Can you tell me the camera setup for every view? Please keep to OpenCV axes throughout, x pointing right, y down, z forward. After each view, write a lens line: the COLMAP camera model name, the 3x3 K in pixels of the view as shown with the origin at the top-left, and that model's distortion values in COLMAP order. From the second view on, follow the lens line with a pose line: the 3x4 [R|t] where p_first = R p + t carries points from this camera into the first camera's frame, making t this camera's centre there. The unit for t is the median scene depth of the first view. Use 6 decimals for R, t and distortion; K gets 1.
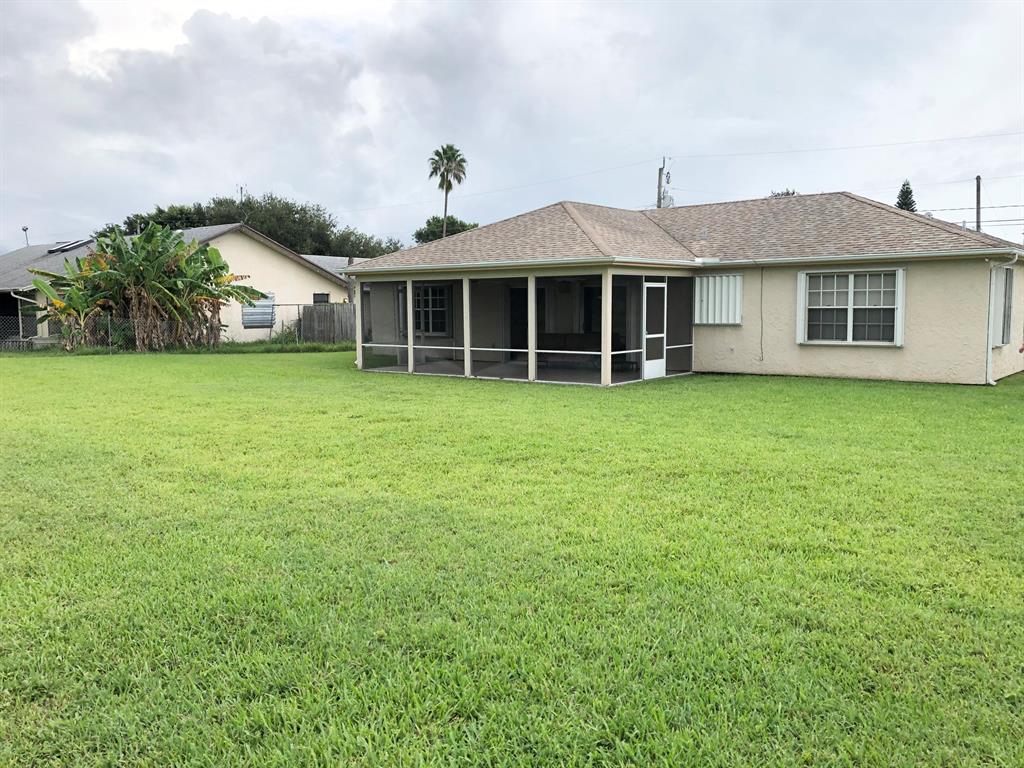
lens RADIAL K [[846.2, 0, 503.4], [0, 846.2, 380.6], [0, 0, 1]] dist [0.059778, -0.072644]
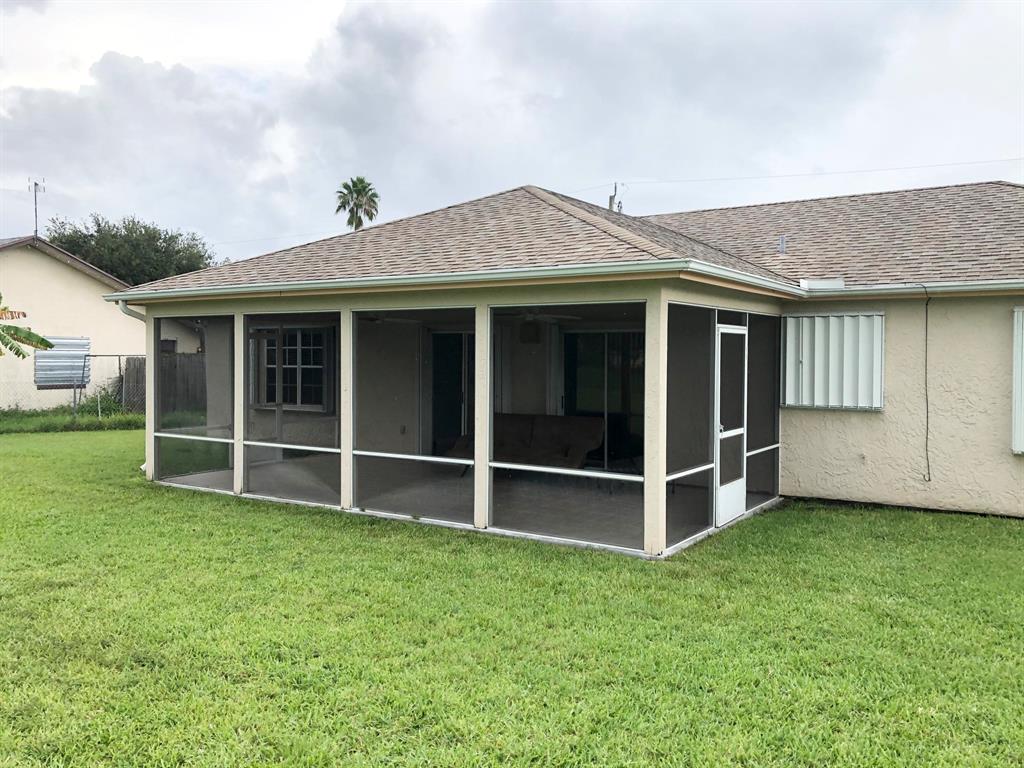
lens RADIAL K [[846.2, 0, 504.4], [0, 846.2, 383.3], [0, 0, 1]] dist [0.059778, -0.072644]
pose [[0.994856, 0.009621, 0.100840, -0.001961], [-0.003838, 0.998345, -0.057389, -0.049976], [-0.101225, 0.056707, 0.993246, 0.495718]]
